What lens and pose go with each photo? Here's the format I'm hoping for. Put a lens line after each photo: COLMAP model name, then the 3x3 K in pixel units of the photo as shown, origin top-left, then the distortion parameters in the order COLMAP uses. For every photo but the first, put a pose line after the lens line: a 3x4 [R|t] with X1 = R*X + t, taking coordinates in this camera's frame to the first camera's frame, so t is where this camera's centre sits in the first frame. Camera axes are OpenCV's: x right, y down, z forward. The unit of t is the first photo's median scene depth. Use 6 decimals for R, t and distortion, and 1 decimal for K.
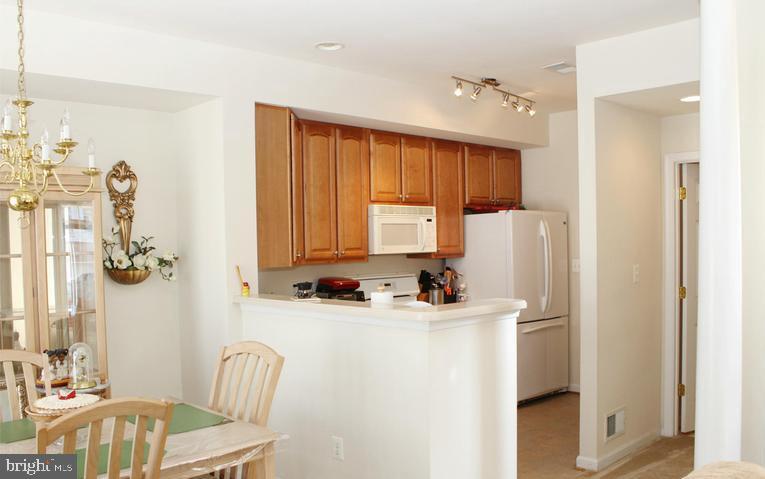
lens RADIAL K [[673.3, 0, 367.7], [0, 673.3, 262.1], [0, 0, 1]] dist [-0.160400, 0.138299]
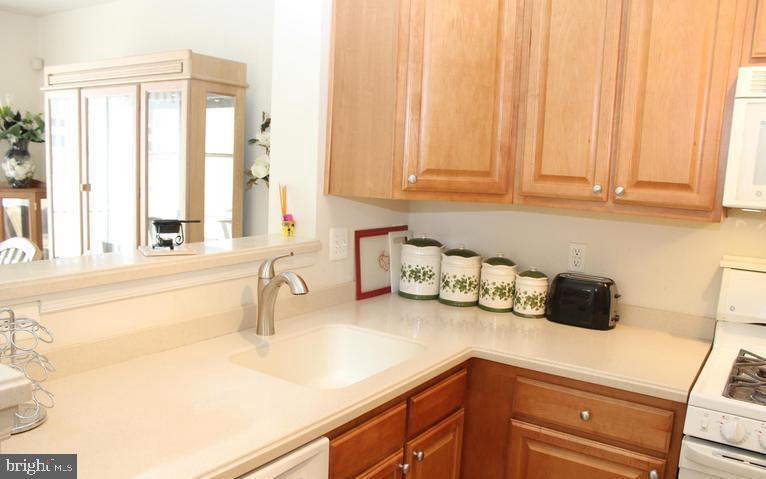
lens RADIAL K [[639.3, 0, 381.5], [0, 639.3, 264.3], [0, 0, 1]] dist [-0.173841, 0.158199]
pose [[0.218709, 0.186963, -0.957711, 0.298144], [-0.079905, 0.981608, 0.173381, -0.023536], [0.972513, 0.038606, 0.229625, 0.736188]]
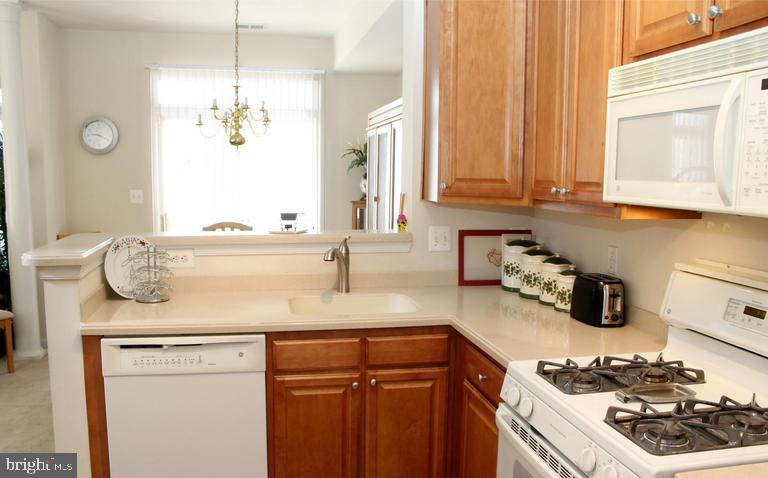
lens RADIAL K [[649.5, 0, 395.2], [0, 649.5, 259.7], [0, 0, 1]] dist [-0.146961, 0.137876]
pose [[-0.516349, 0.124359, -0.847300, 0.384066], [-0.033024, 0.985773, 0.164808, -0.034880], [0.855741, 0.113080, -0.504896, 1.080168]]
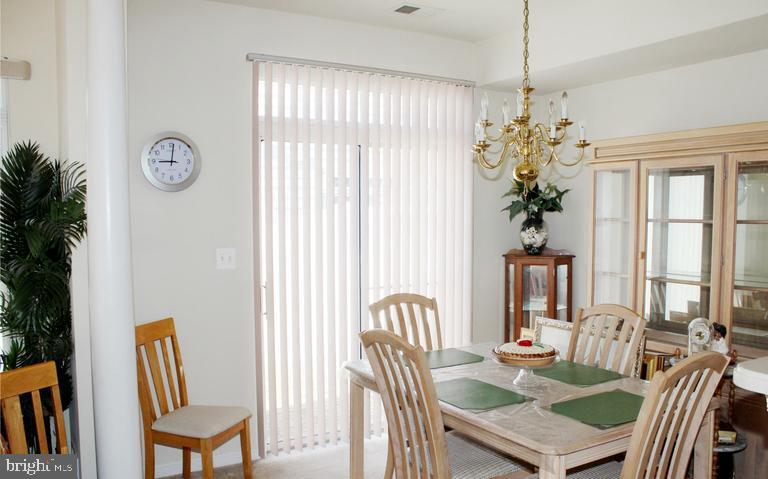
lens RADIAL K [[649.5, 0, 395.2], [0, 649.5, 260.2], [0, 0, 1]] dist [-0.146961, 0.137876]
pose [[-0.208245, 0.090815, -0.973851, 0.317700], [-0.026794, 0.994777, 0.098496, -0.020370], [0.977710, 0.046605, -0.204724, 0.463554]]
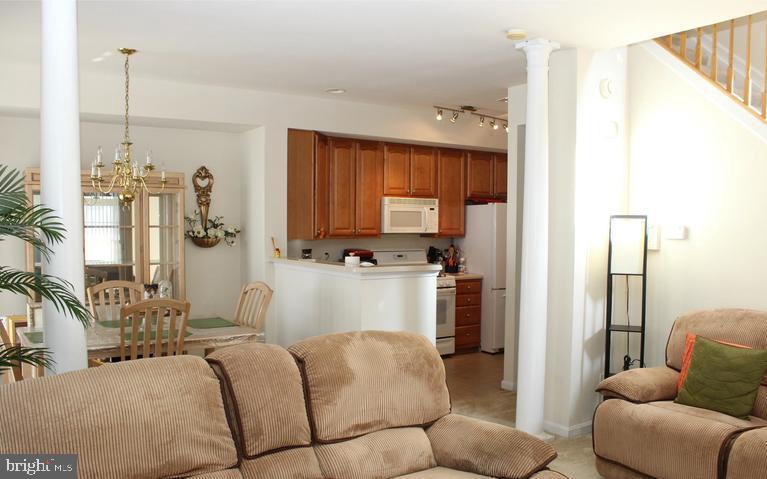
lens RADIAL K [[648.6, 0, 394.7], [0, 648.6, 260.2], [0, 0, 1]] dist [-0.146961, 0.137876]
pose [[0.987379, 0.035340, -0.154380, 0.237878], [-0.031301, 0.999103, 0.028517, 0.005526], [0.155250, -0.023325, 0.987600, -0.312810]]
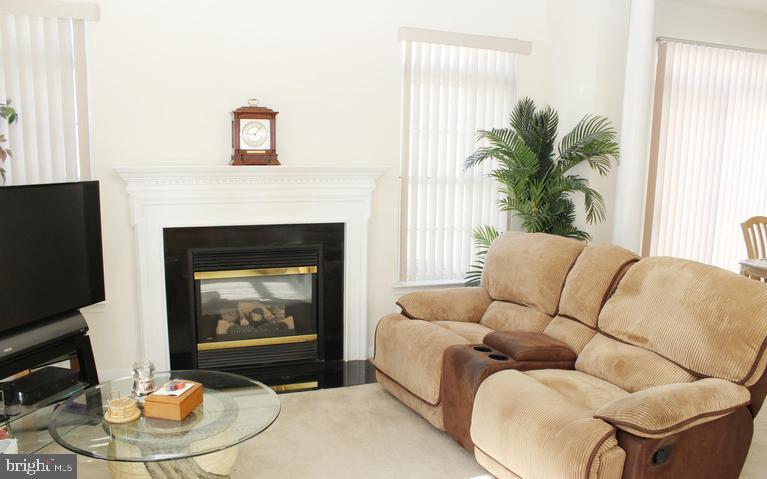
lens RADIAL K [[640.1, 0, 382.0], [0, 640.1, 264.4], [0, 0, 1]] dist [-0.173841, 0.158199]
pose [[-0.389908, 0.177730, -0.903539, 0.695549], [-0.046571, 0.976136, 0.212107, -0.014519], [0.919675, 0.124781, -0.372326, 0.165234]]
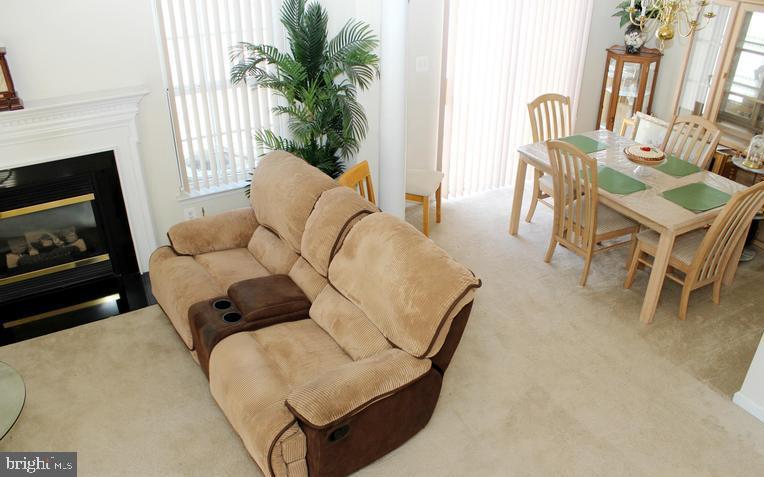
lens RADIAL K [[637.6, 0, 380.5], [0, 637.6, 263.3], [0, 0, 1]] dist [-0.173841, 0.158199]
pose [[-0.245306, 0.515911, -0.820769, 0.604933], [-0.034741, 0.841415, 0.539271, -0.197572], [0.968823, 0.160801, -0.188481, 0.305783]]
